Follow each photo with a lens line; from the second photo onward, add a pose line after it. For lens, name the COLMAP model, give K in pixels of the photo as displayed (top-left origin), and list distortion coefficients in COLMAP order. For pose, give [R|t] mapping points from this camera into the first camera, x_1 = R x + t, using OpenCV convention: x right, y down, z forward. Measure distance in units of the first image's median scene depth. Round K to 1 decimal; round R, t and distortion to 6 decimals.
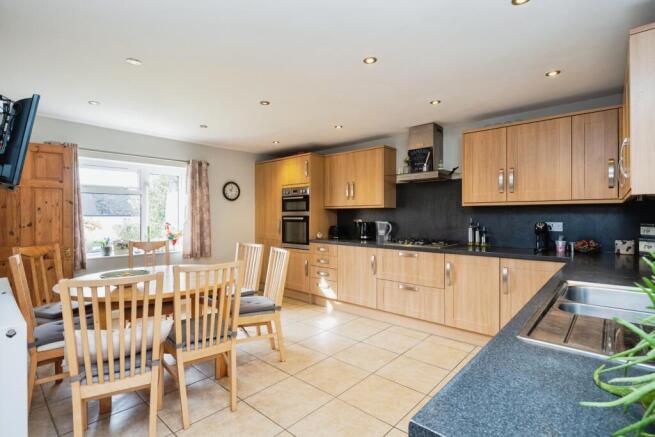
lens RADIAL K [[310.7, 0, 326.6], [0, 310.7, 219.1], [0, 0, 1]] dist [0.000474, -0.000764]
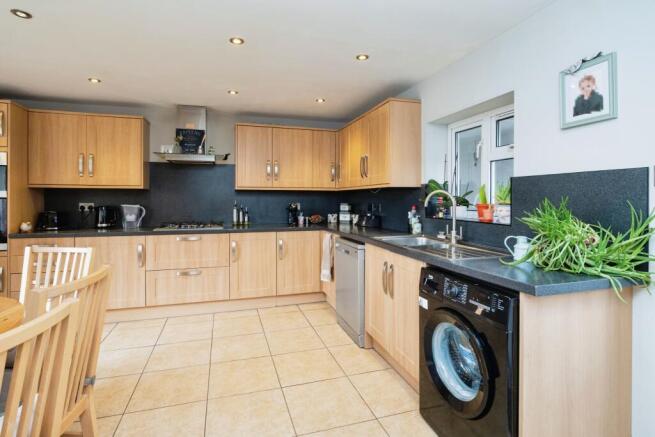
lens RADIAL K [[310.7, 0, 317.6], [0, 310.7, 201.8], [0, 0, 1]] dist [0.000474, -0.000764]
pose [[0.551340, -0.007132, 0.834250, -0.314638], [0.005775, 0.999972, 0.004732, -0.001364], [-0.834261, 0.002209, 0.551366, 0.136428]]
